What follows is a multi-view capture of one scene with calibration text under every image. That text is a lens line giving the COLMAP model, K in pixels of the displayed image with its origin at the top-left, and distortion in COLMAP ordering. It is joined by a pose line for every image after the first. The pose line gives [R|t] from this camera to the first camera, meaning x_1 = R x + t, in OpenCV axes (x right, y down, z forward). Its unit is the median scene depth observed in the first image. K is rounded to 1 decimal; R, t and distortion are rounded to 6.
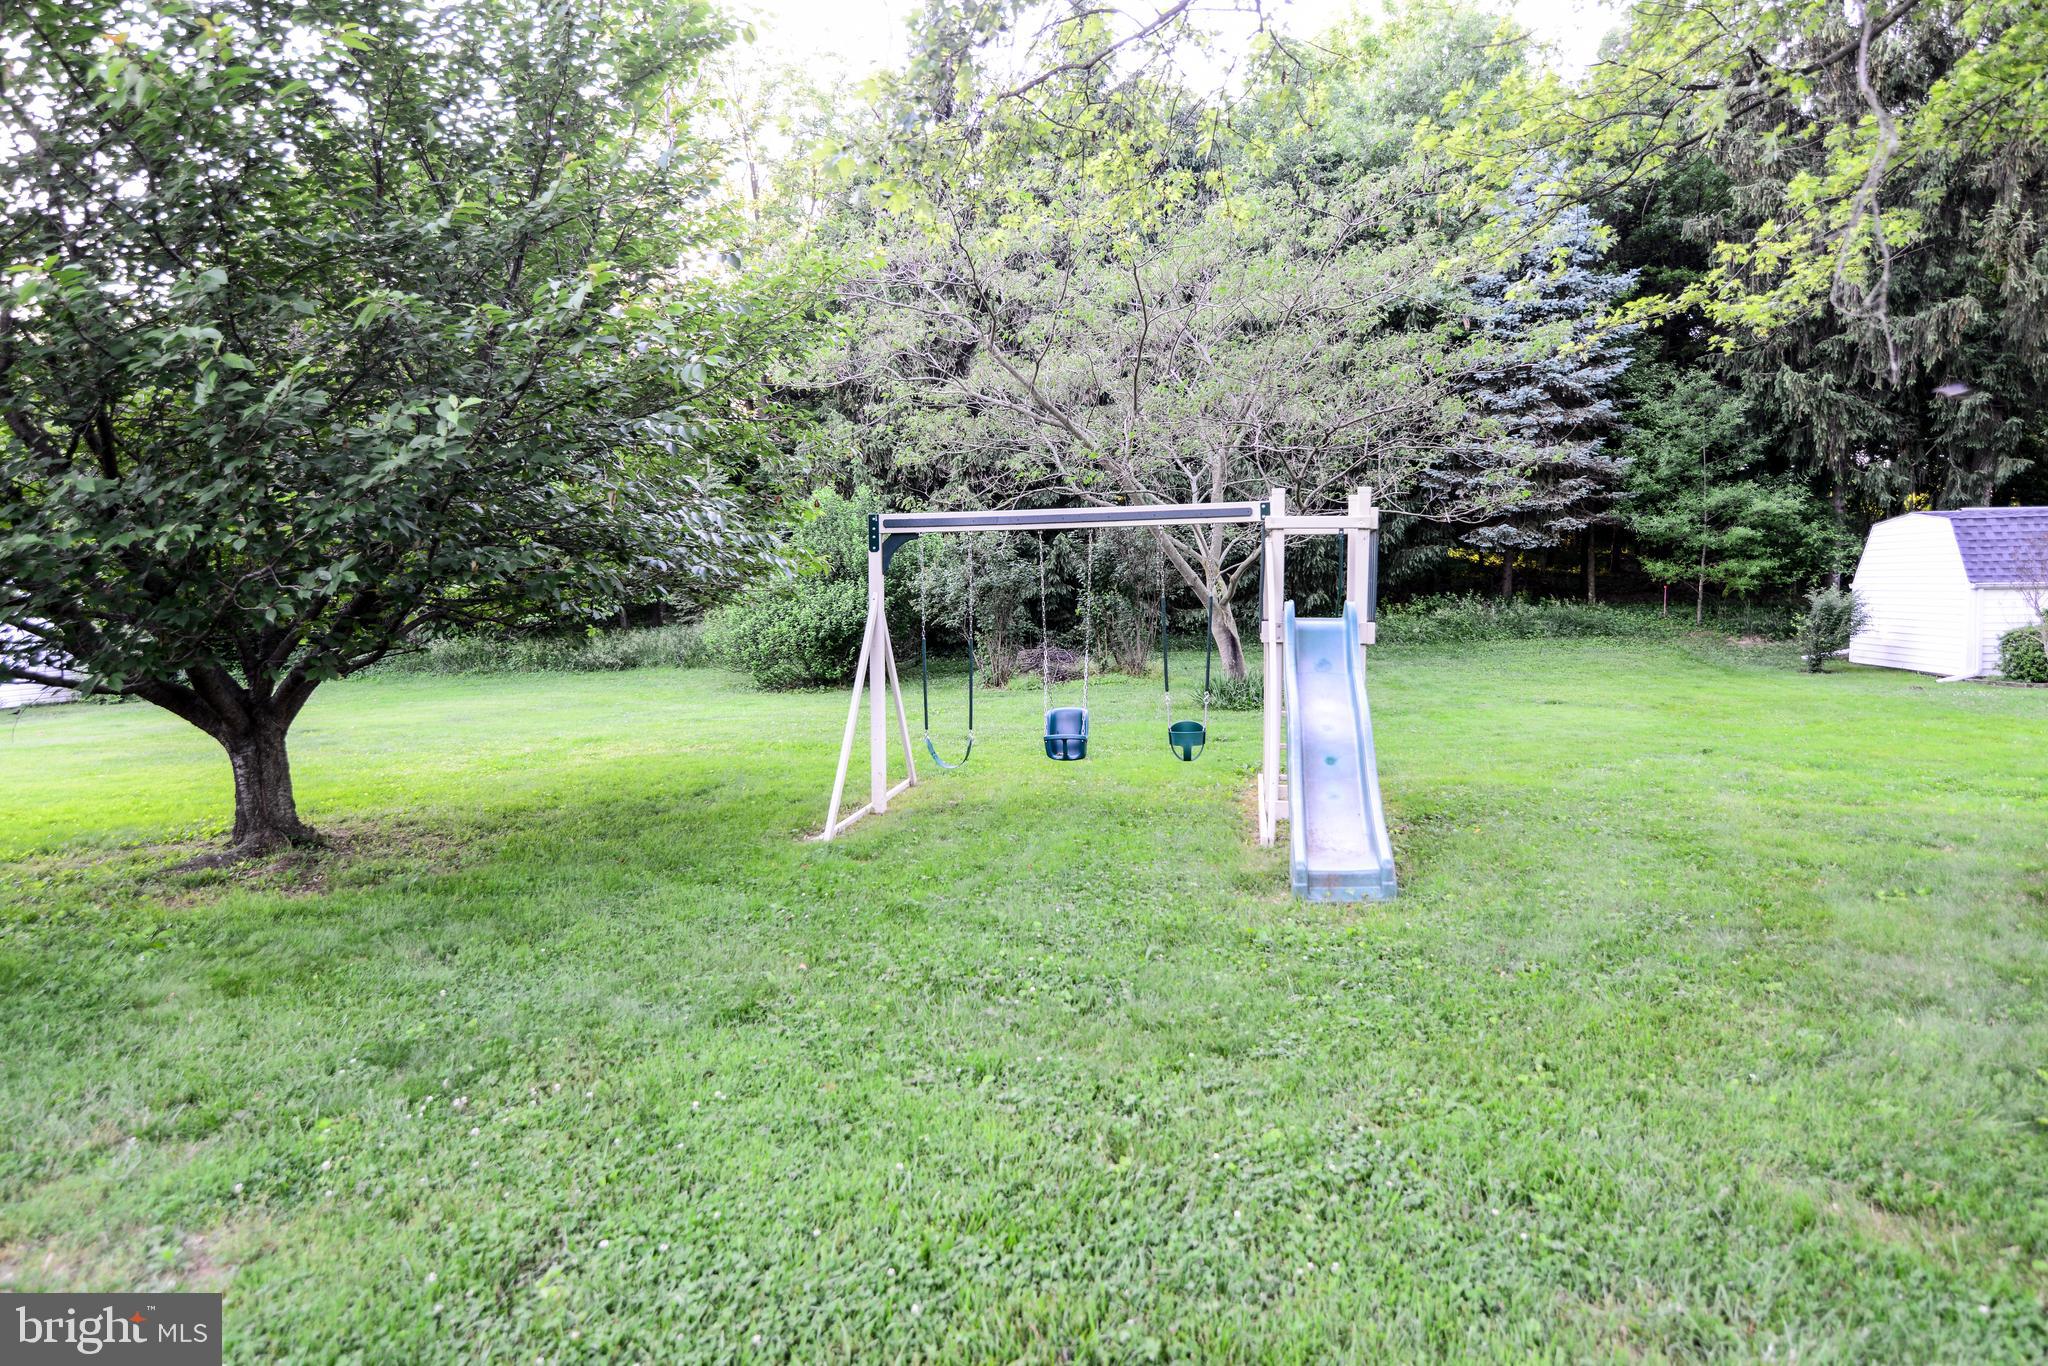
lens RADIAL K [[1188.8, 0, 1024.0], [0, 1188.8, 683.0], [0, 0, 1]] dist [0.002201, 0.000008]
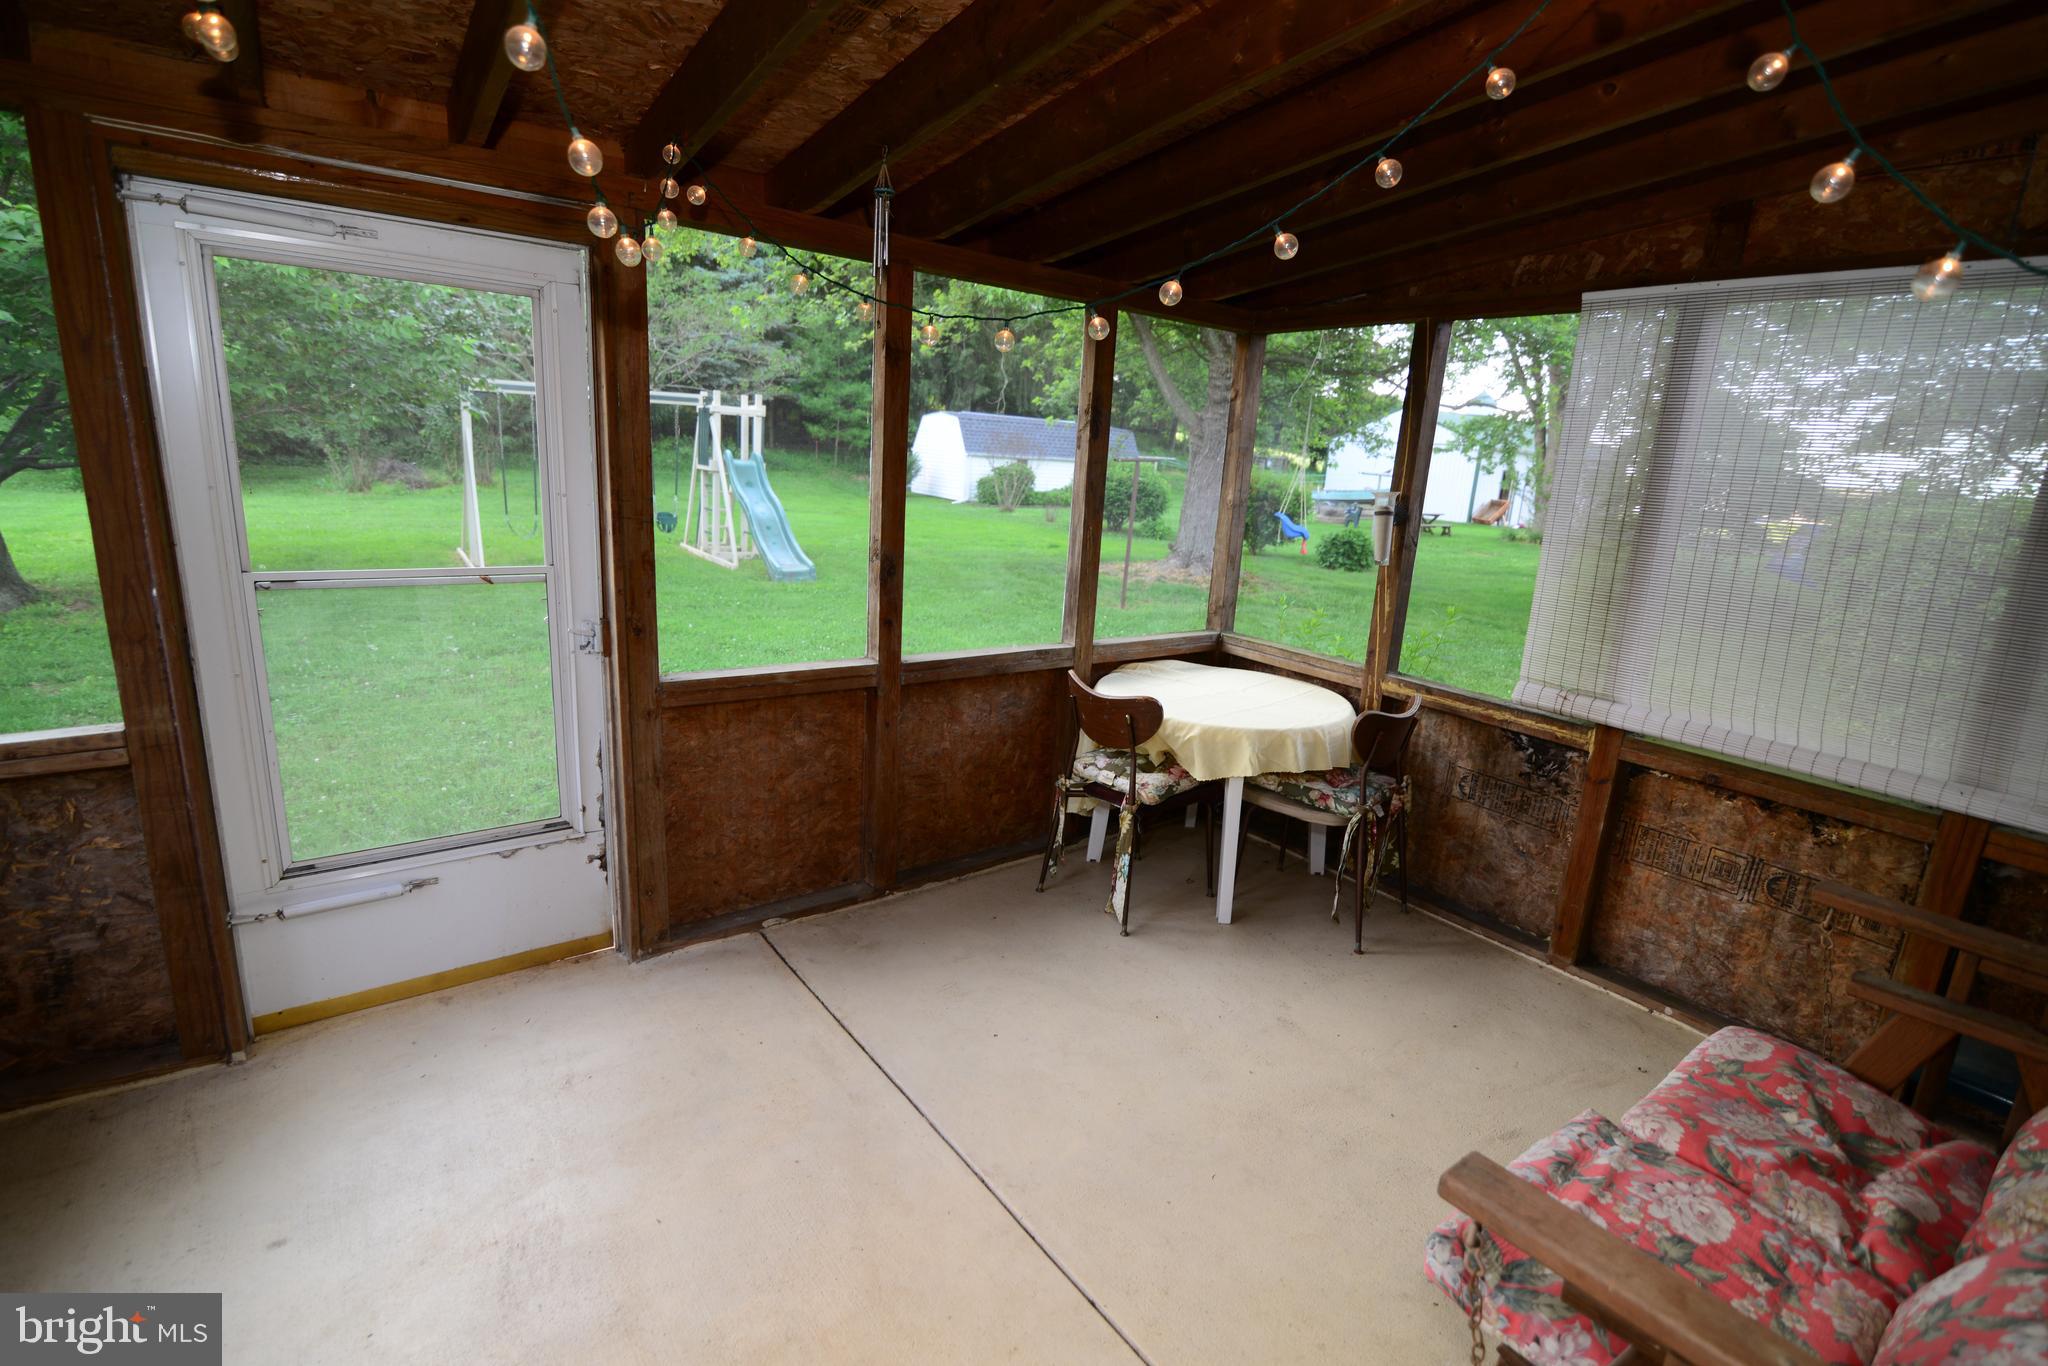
lens RADIAL K [[933.9, 0, 1024.0], [0, 933.9, 683.0], [0, 0, 1]] dist [-0.010694, -0.000099]
pose [[0.728197, -0.107724, 0.676850, -0.176820], [-0.023068, 0.983159, 0.181293, 0.007065], [-0.684980, -0.147630, 0.713448, -0.177190]]
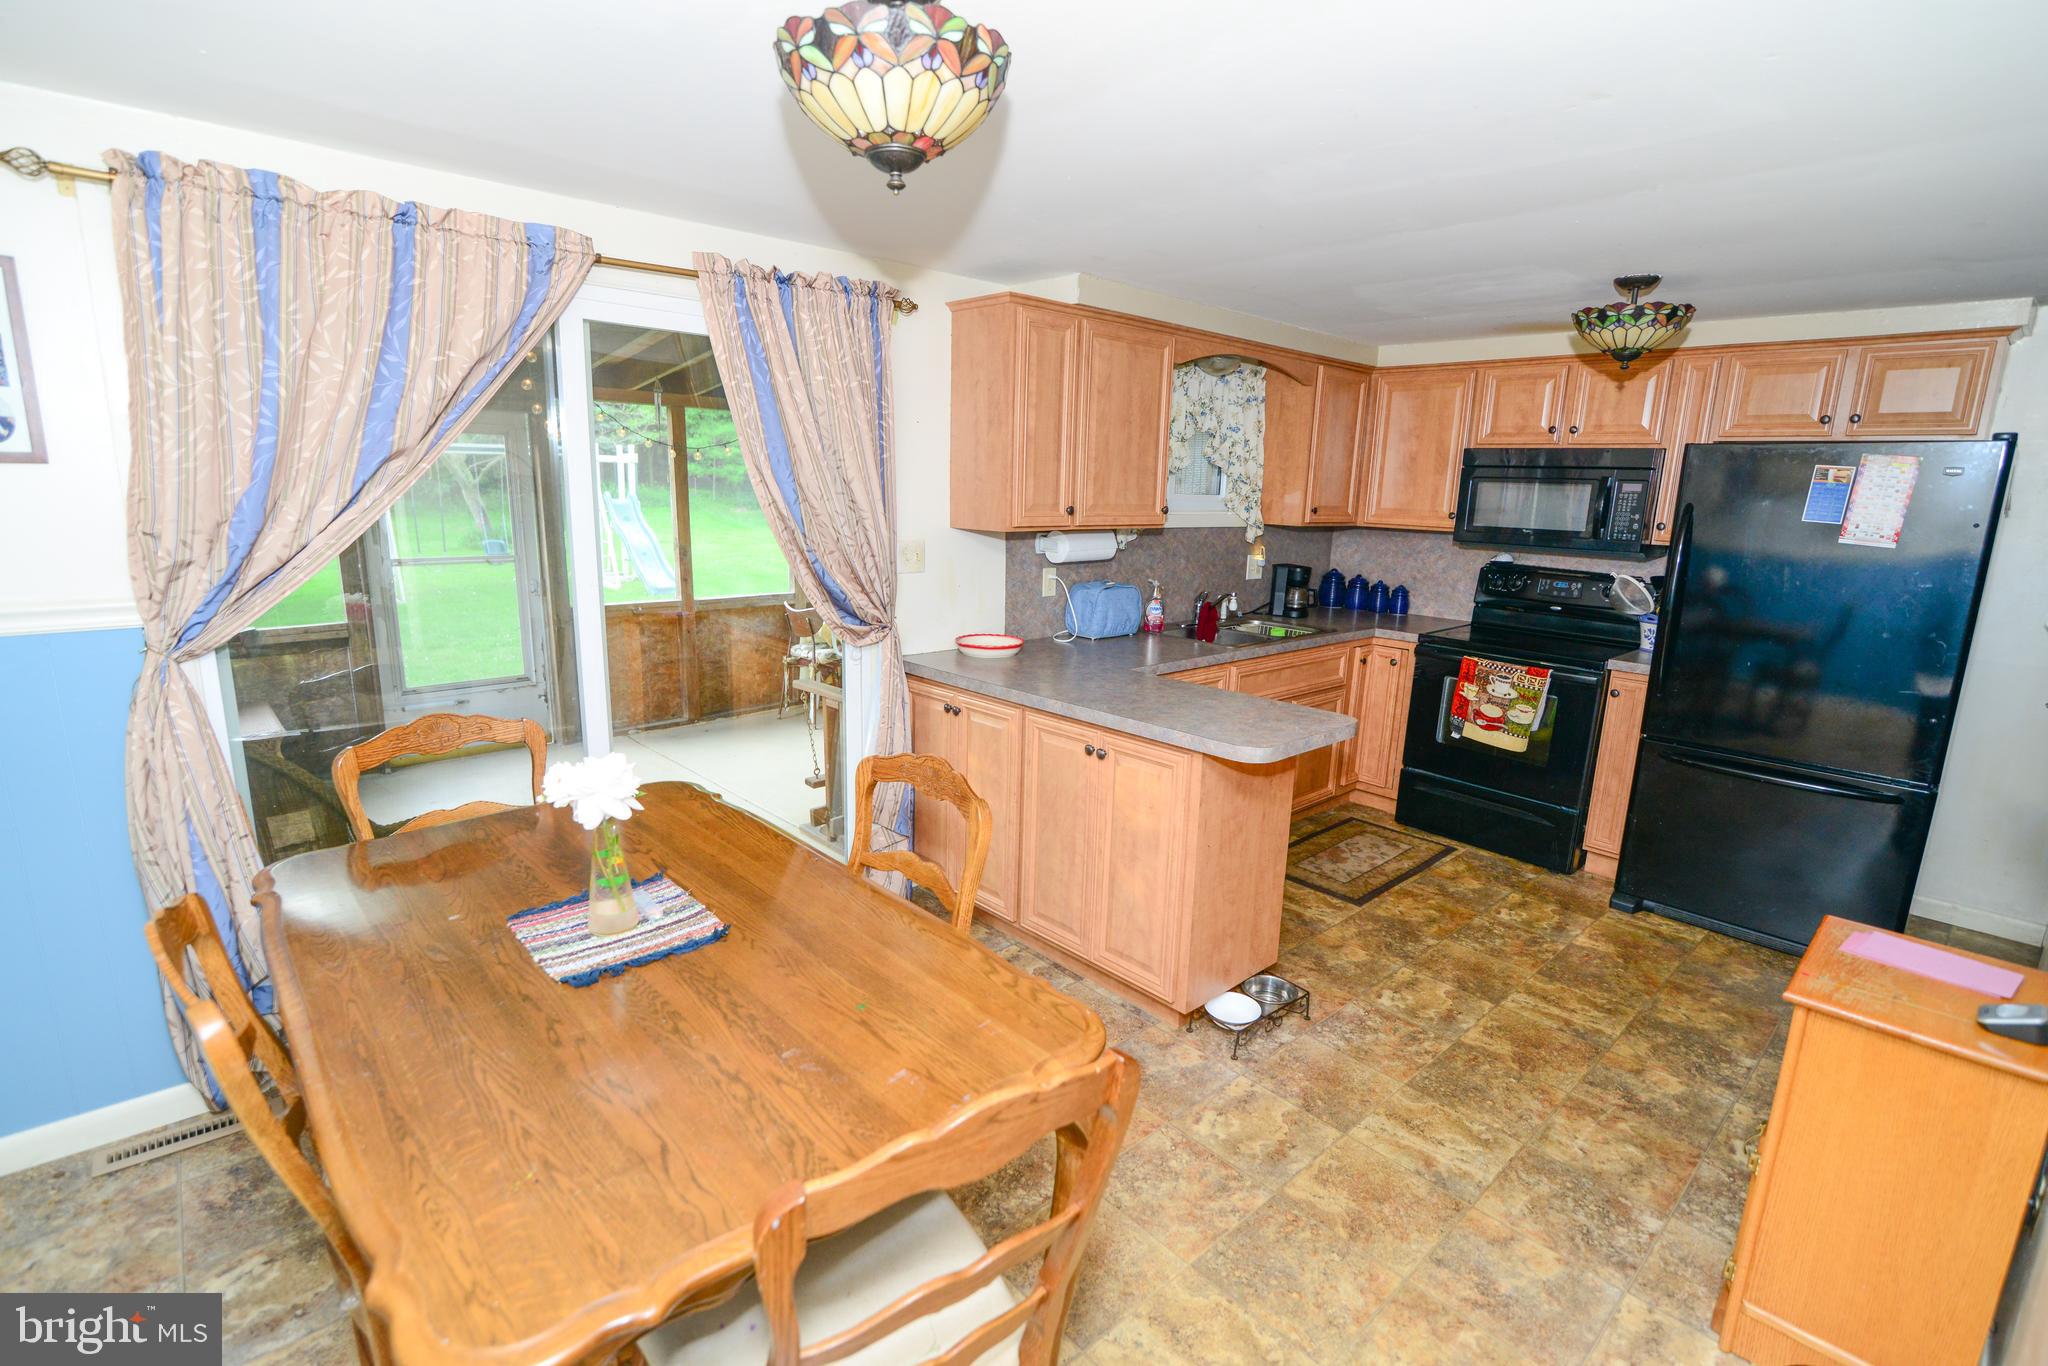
lens RADIAL K [[938.0, 0, 1020.9], [0, 938.0, 685.3], [0, 0, 1]] dist [-0.021071, 0.000946]
pose [[0.653739, -0.130732, 0.745342, -0.238437], [0.017609, 0.987325, 0.157730, 0.012323], [-0.756515, -0.089989, 0.647756, -0.311724]]
